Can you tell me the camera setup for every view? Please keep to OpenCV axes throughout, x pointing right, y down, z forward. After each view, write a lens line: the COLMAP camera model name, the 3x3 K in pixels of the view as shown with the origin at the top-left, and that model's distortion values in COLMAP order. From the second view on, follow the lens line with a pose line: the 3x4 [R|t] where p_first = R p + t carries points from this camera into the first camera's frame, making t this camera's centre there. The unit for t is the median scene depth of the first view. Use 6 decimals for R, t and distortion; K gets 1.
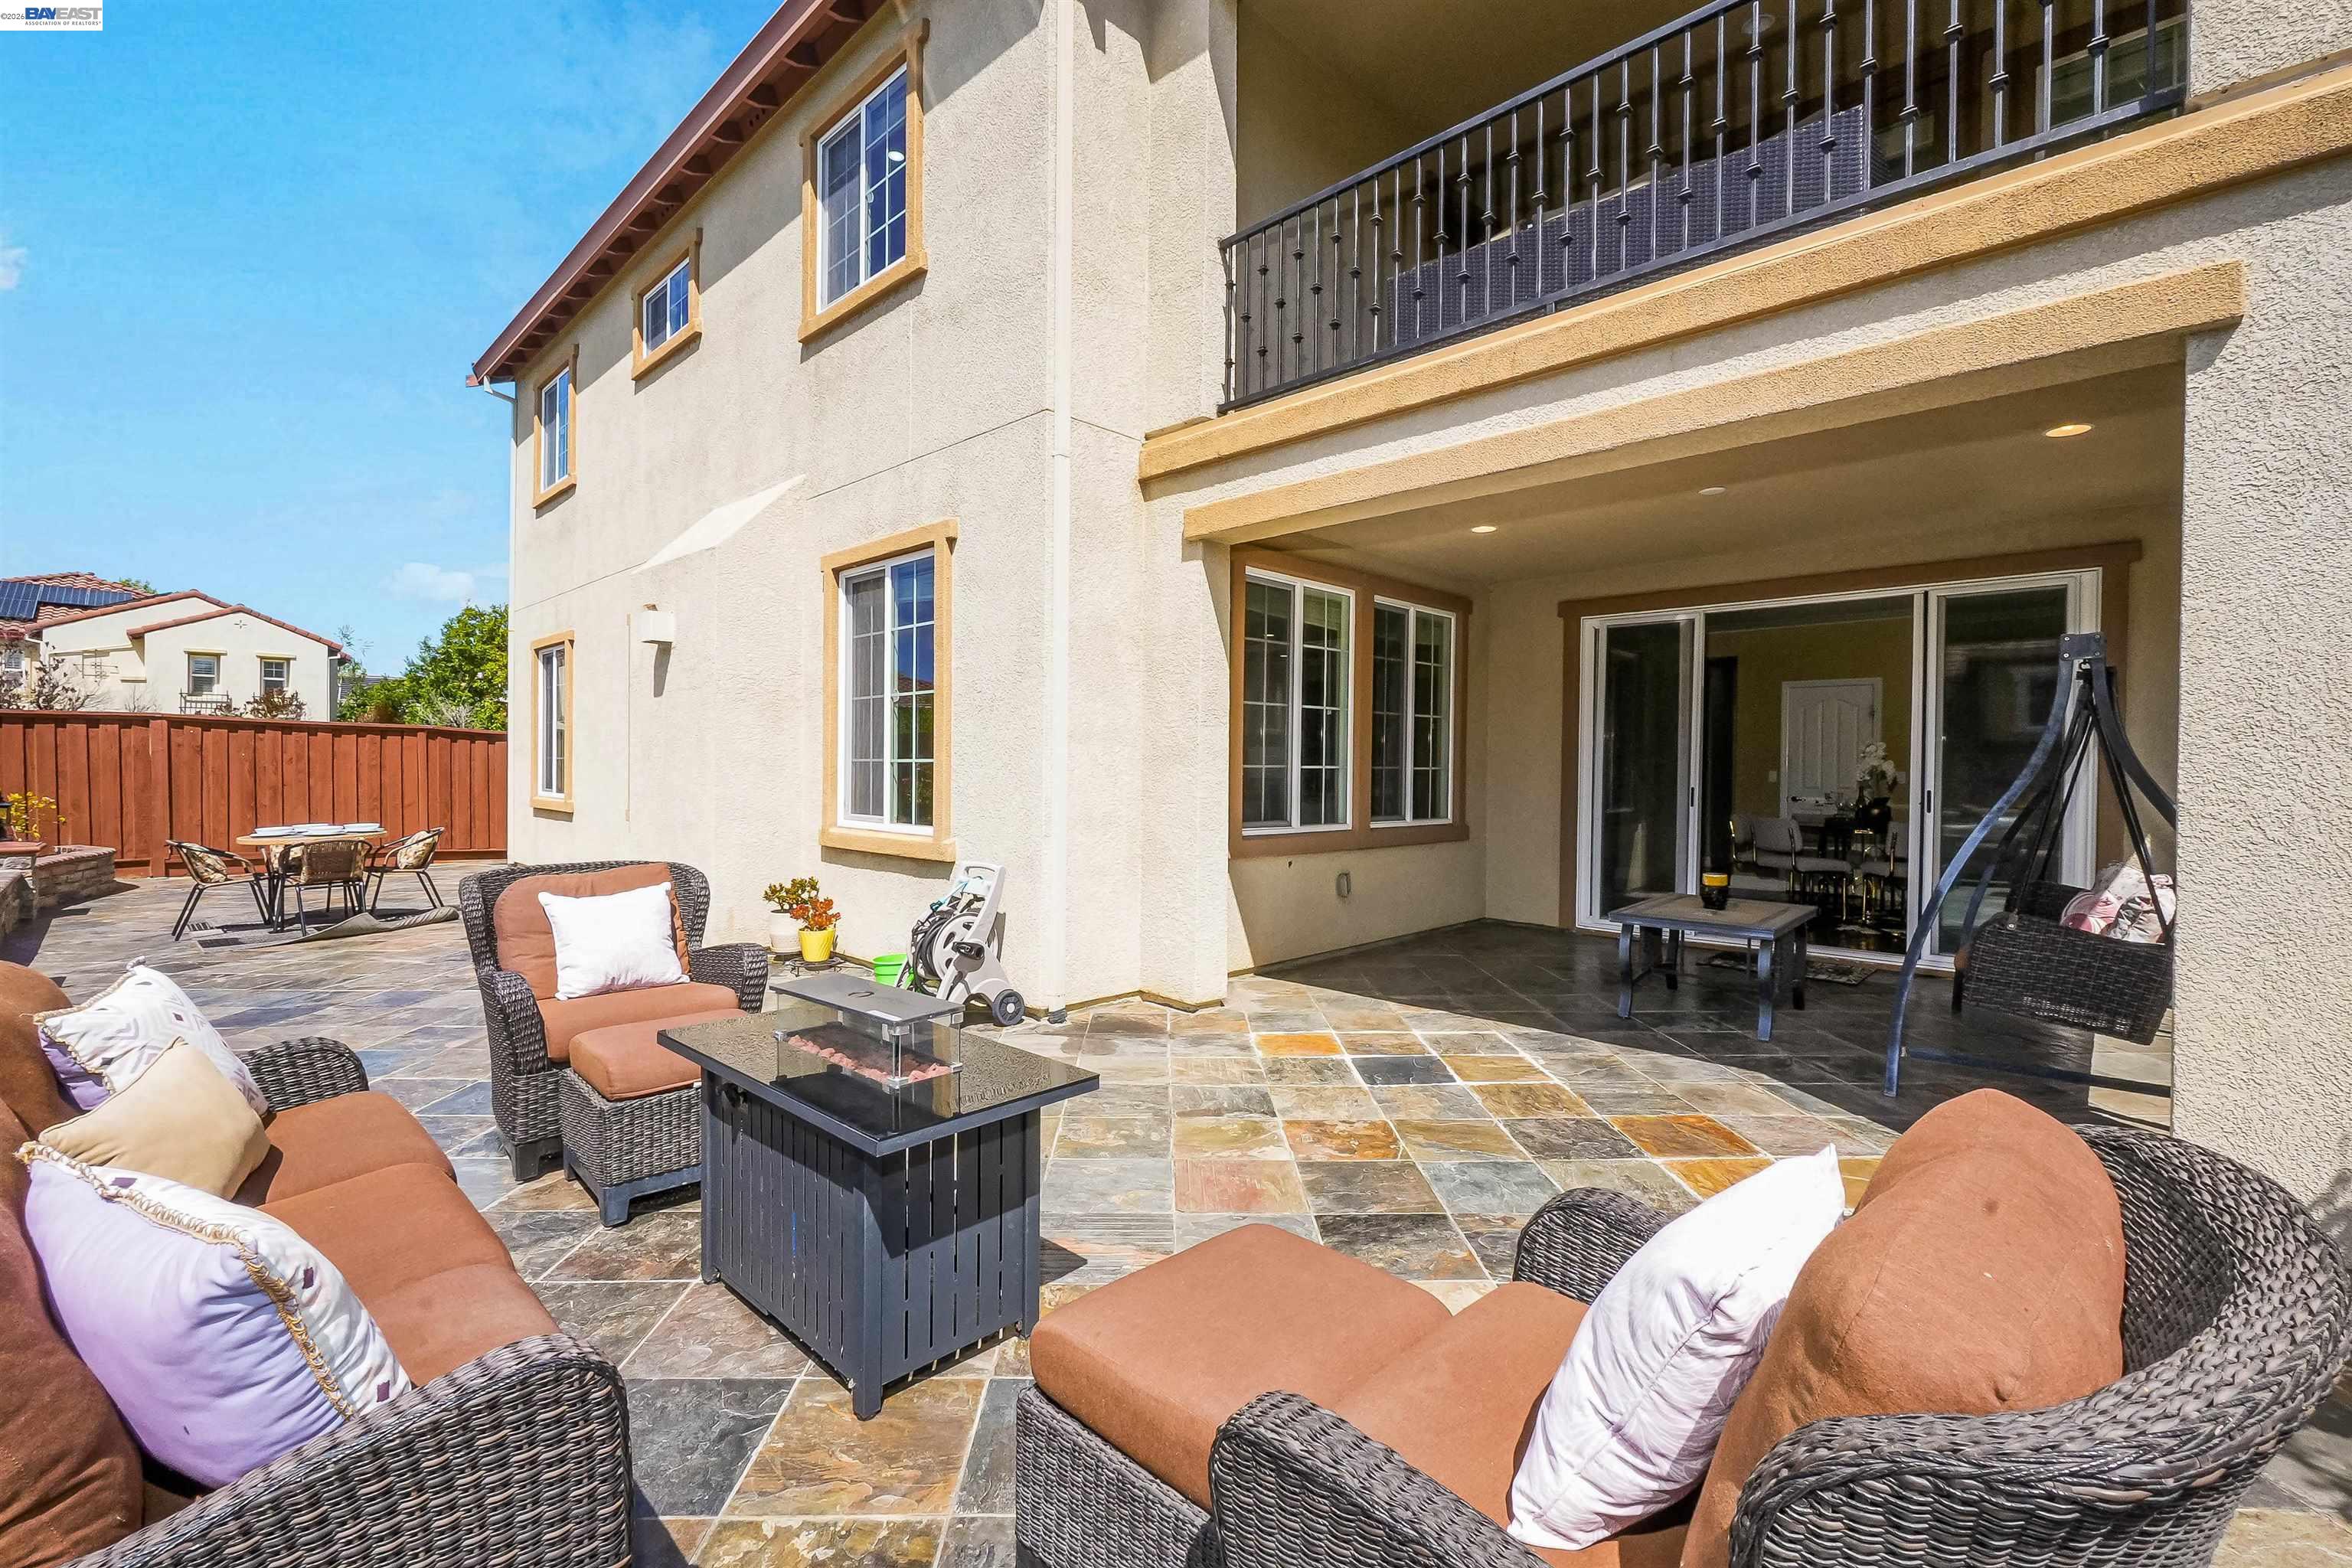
lens RADIAL K [[1037.9, 0, 1177.3], [0, 1037.9, 758.4], [0, 0, 1]] dist [-0.001495, 0.000221]
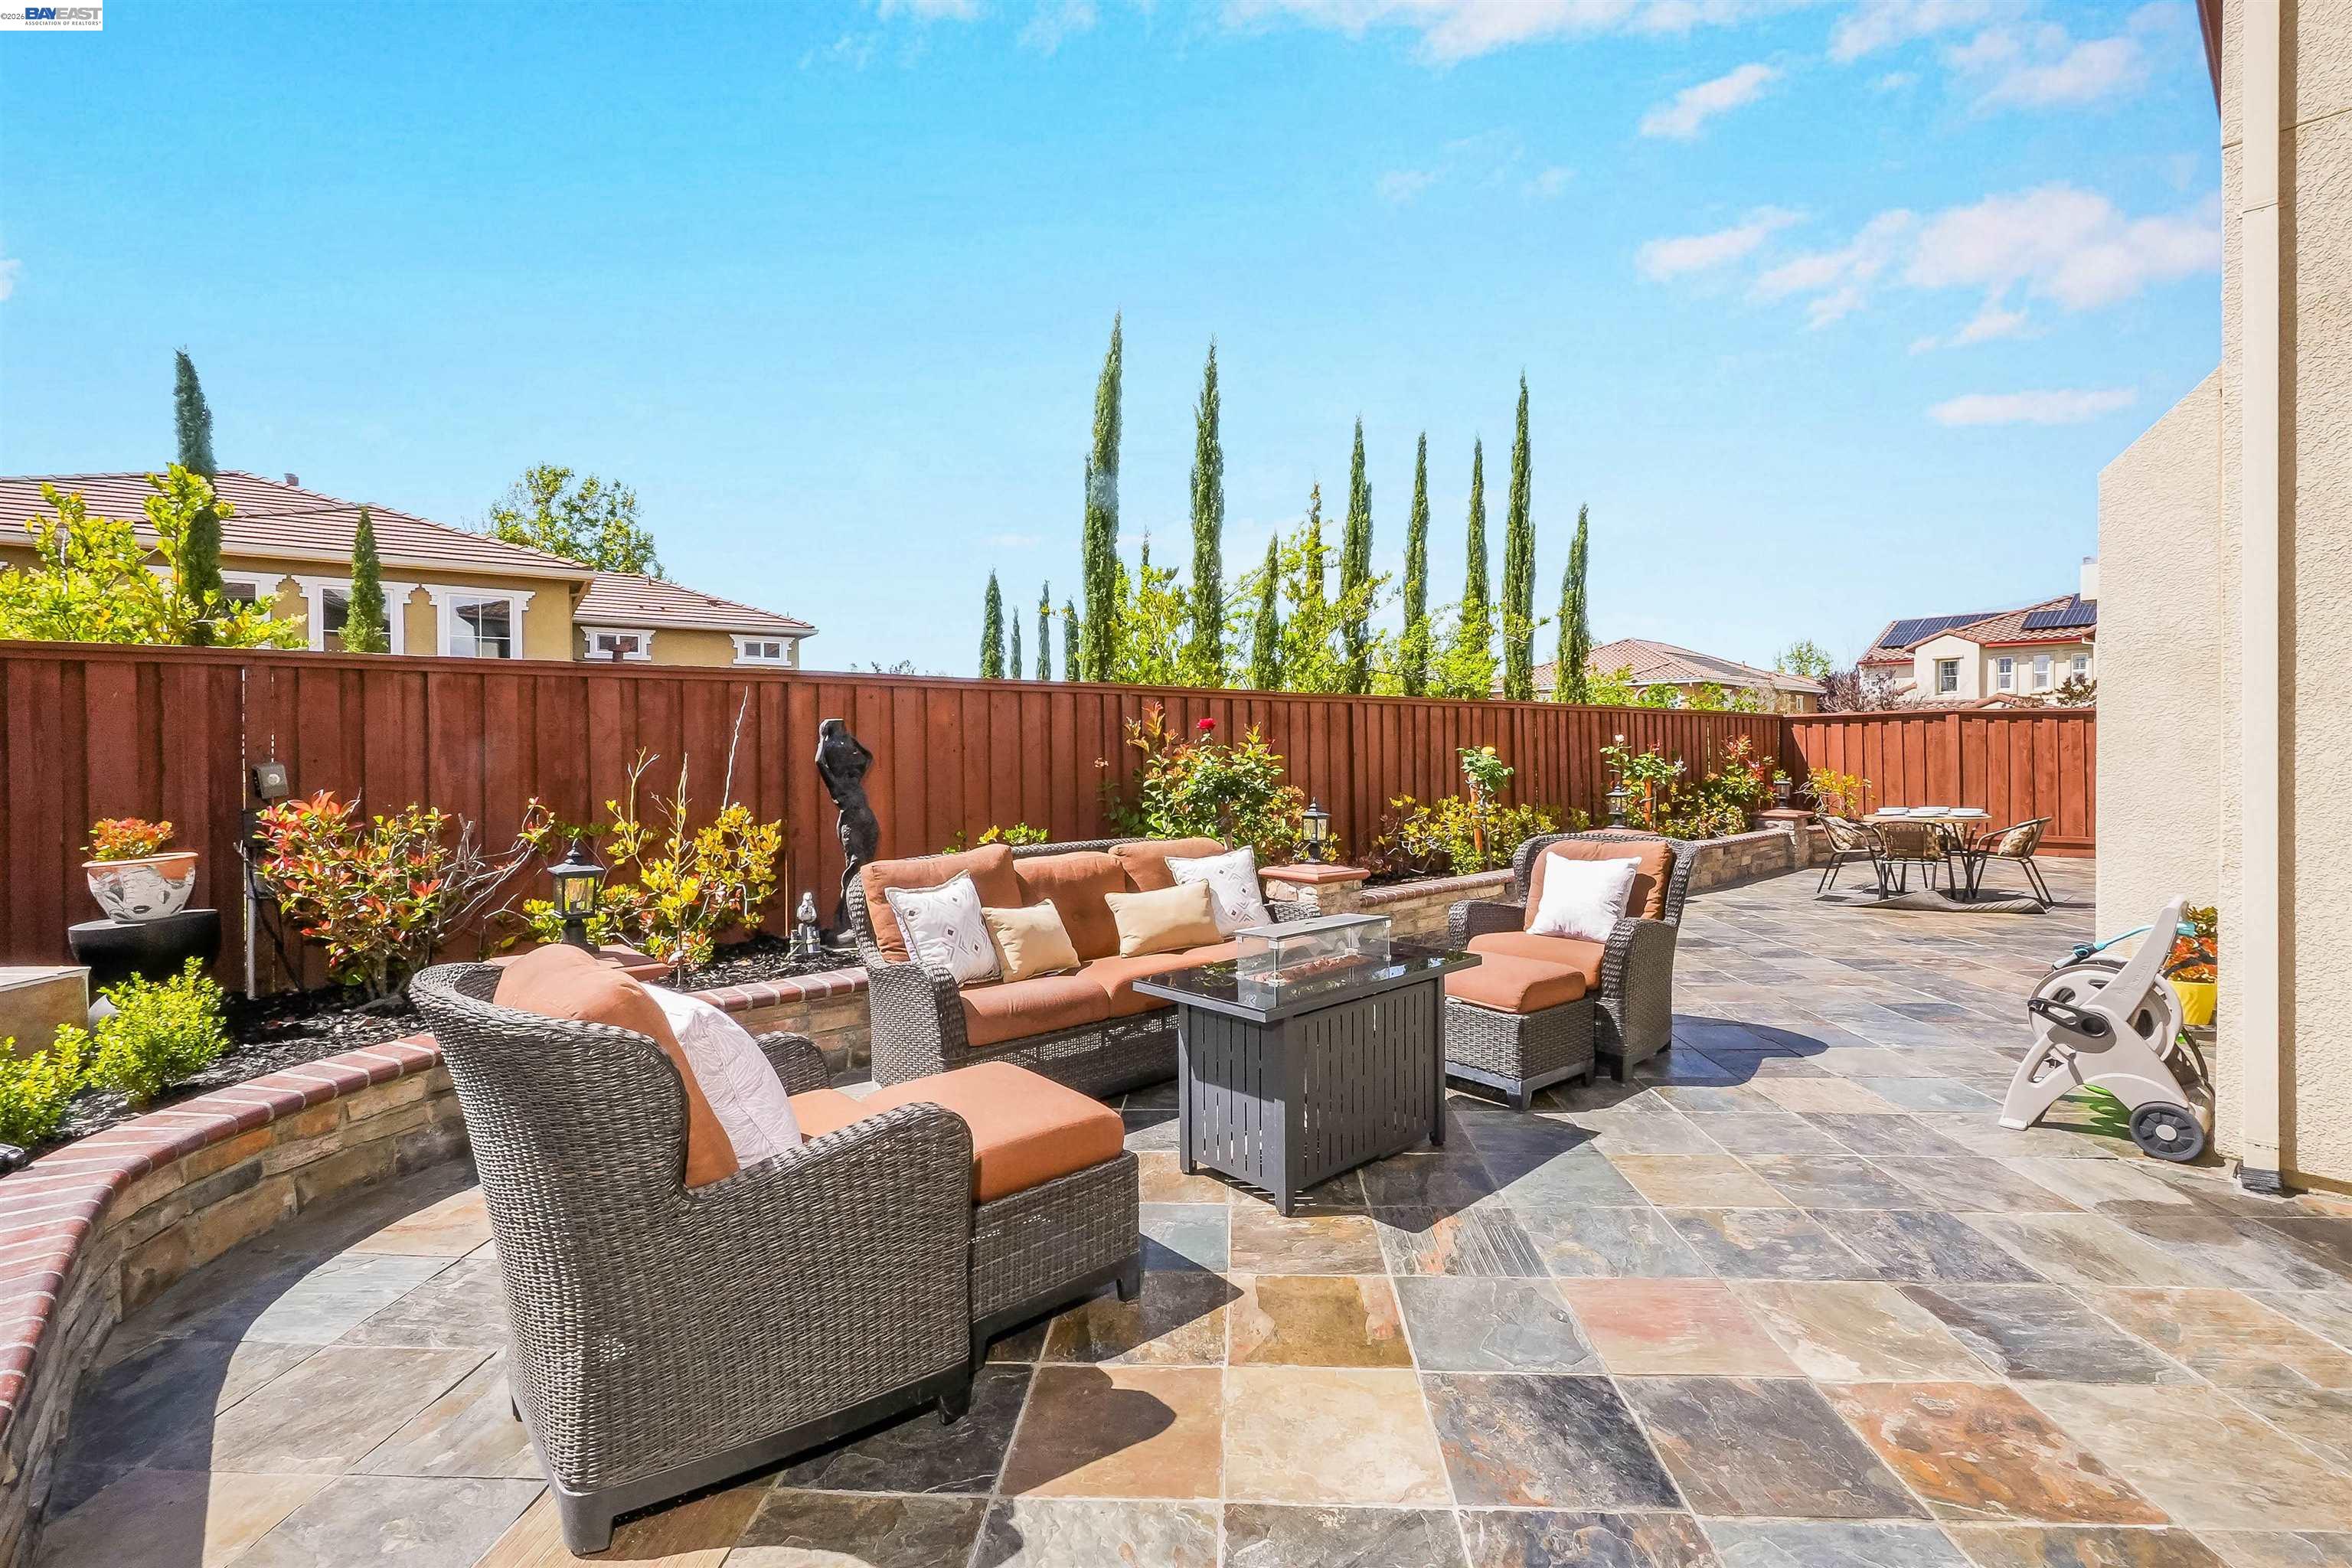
lens RADIAL K [[1037.9, 0, 1177.3], [0, 1037.9, 758.4], [0, 0, 1]] dist [-0.001495, 0.000221]
pose [[-0.068634, -0.001411, -0.997641, 0.565996], [0.013400, 0.999907, -0.002336, 0.007486], [0.997552, -0.013529, -0.068609, 0.496193]]
